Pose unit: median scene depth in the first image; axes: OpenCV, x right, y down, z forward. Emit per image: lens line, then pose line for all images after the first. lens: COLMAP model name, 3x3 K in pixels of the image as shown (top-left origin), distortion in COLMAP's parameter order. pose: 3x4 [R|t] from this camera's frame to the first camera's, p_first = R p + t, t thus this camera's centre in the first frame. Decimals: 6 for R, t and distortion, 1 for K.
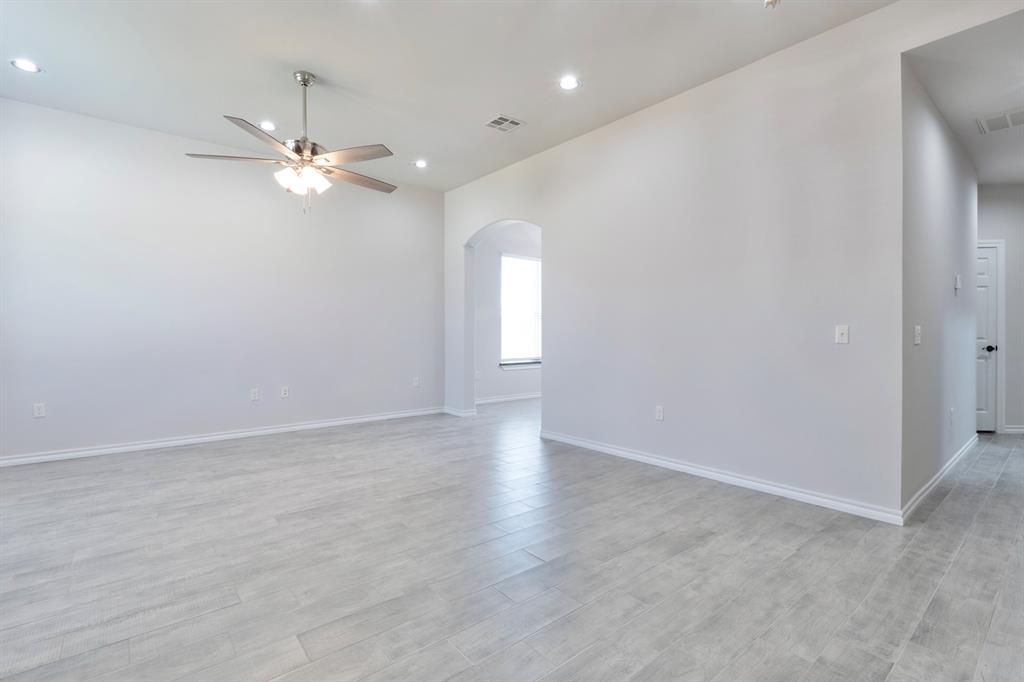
lens RADIAL K [[475.5, 0, 511.2], [0, 475.5, 334.7], [0, 0, 1]] dist [-0.001440, -0.000039]
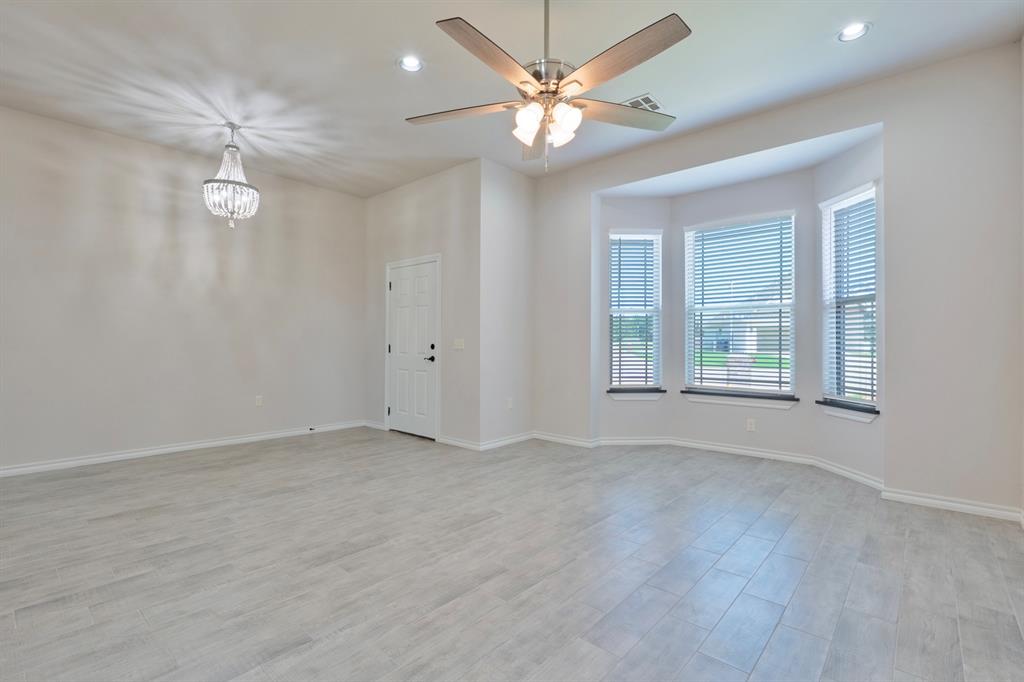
lens RADIAL K [[475.5, 0, 513.5], [0, 475.5, 346.5], [0, 0, 1]] dist [-0.001440, -0.000039]
pose [[-0.986565, -0.002995, -0.163340, -0.356923], [-0.005158, 0.999905, 0.012819, -0.012543], [0.163286, 0.013489, -0.986487, 2.150286]]
